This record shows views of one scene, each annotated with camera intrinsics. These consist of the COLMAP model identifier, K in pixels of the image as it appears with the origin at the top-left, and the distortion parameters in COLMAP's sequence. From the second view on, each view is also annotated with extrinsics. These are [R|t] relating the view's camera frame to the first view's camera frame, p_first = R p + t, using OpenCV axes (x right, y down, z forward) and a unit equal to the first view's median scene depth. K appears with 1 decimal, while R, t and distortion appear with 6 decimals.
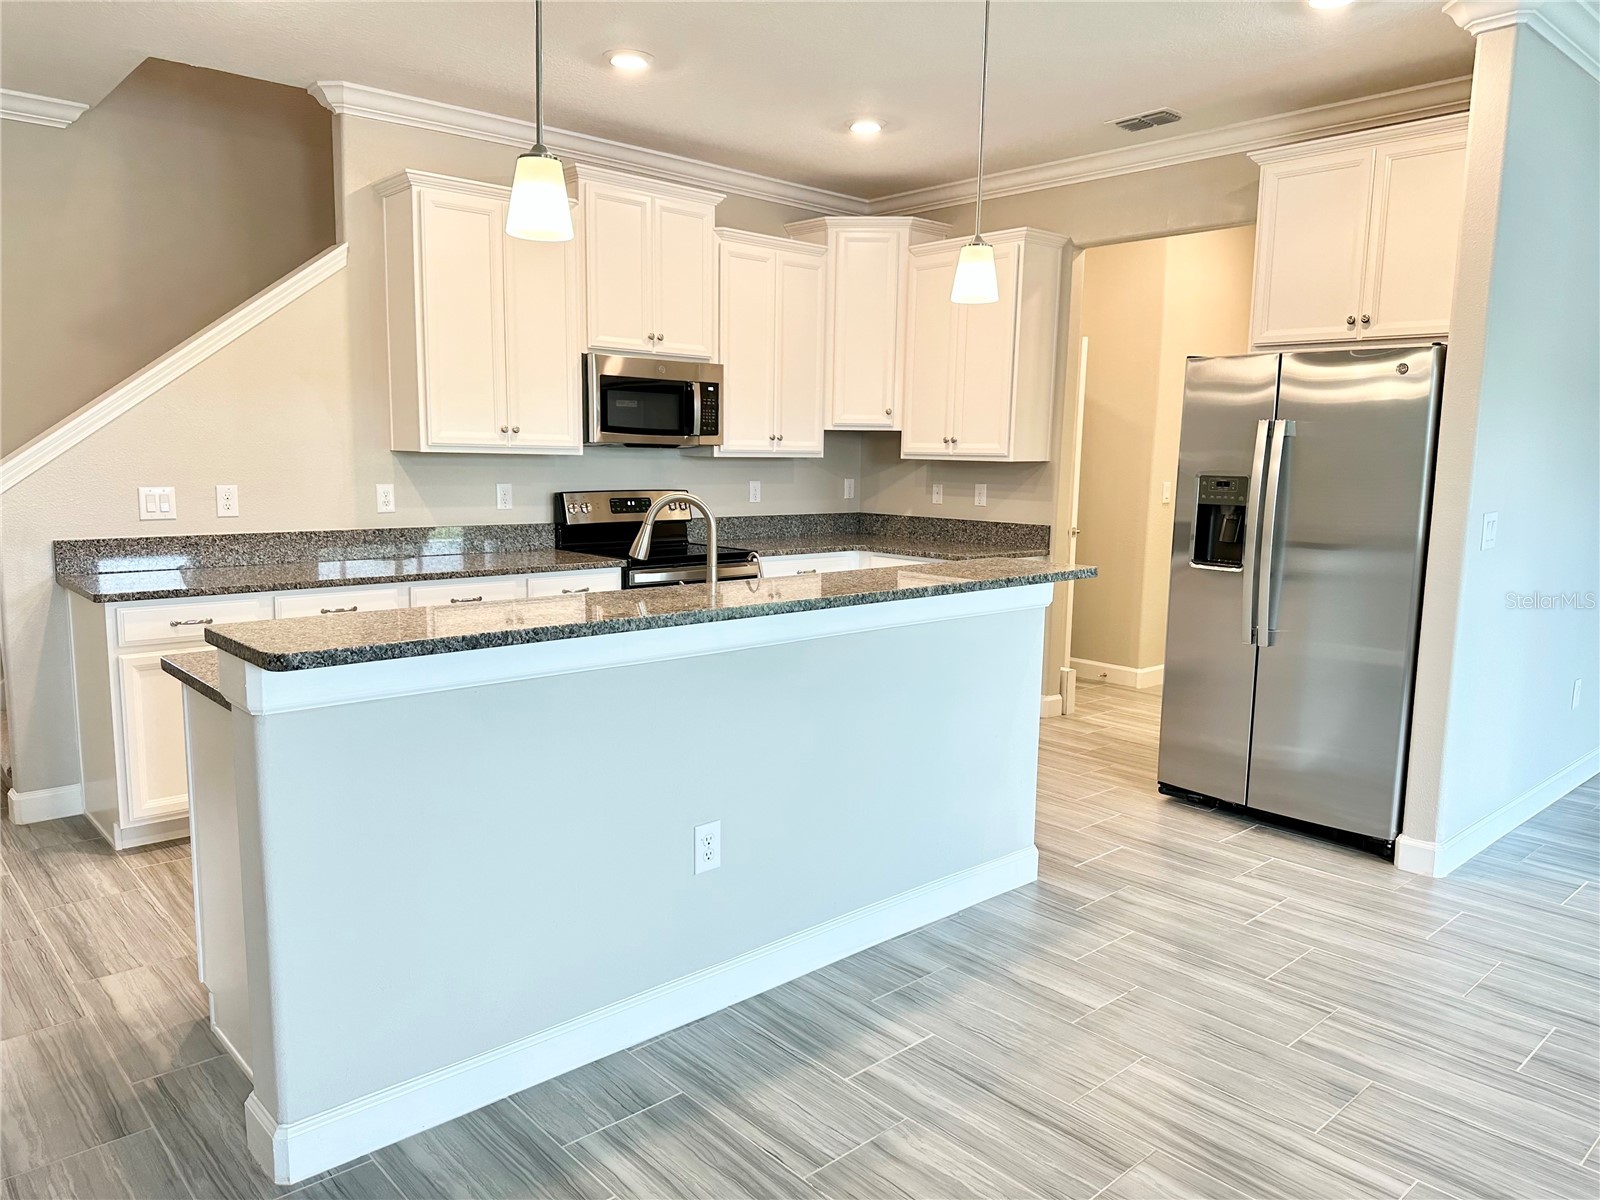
lens RADIAL K [[1122.2, 0, 796.8], [0, 1122.2, 604.1], [0, 0, 1]] dist [0.038569, -0.046212]
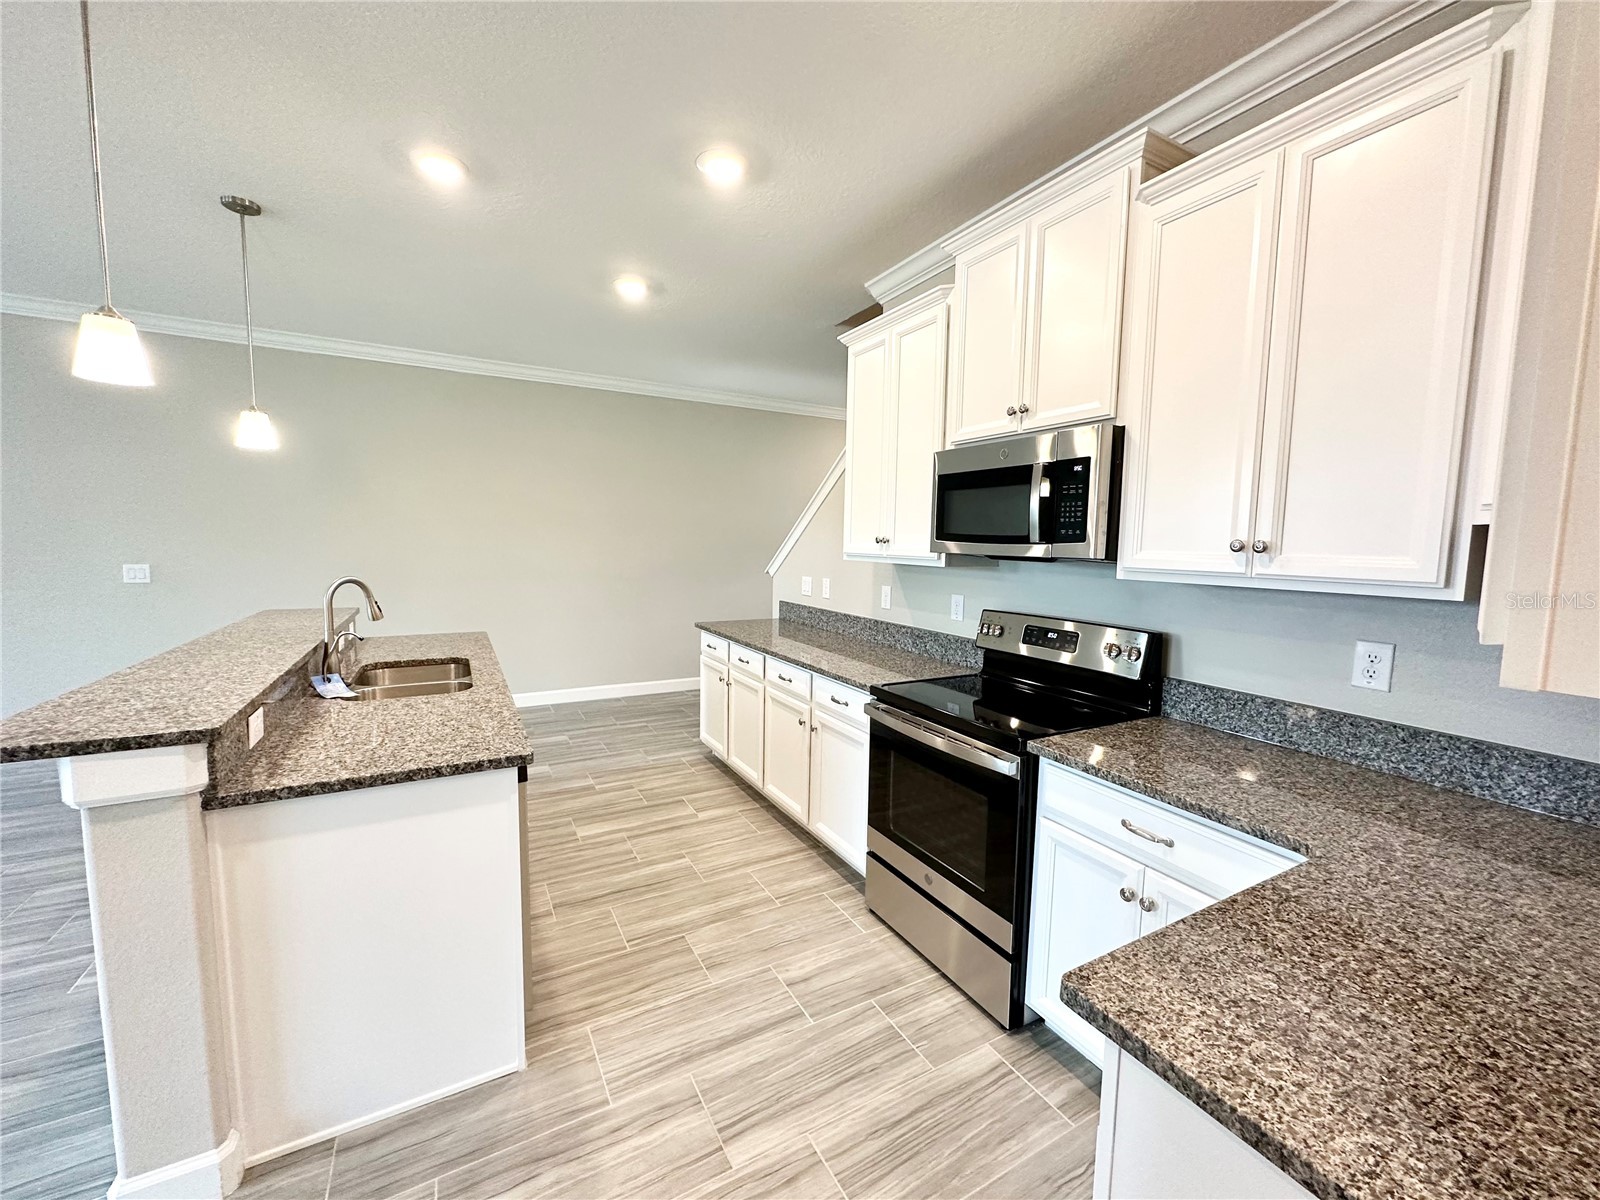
lens RADIAL K [[631.0, 0, 801.7], [0, 631.0, 601.0], [0, 0, 1]] dist [0.000021, 0.000075]
pose [[-0.226624, 0.070309, -0.971441, 0.373239], [-0.156093, 0.981877, 0.107479, -0.166462], [0.961393, 0.175992, -0.211542, 1.171737]]
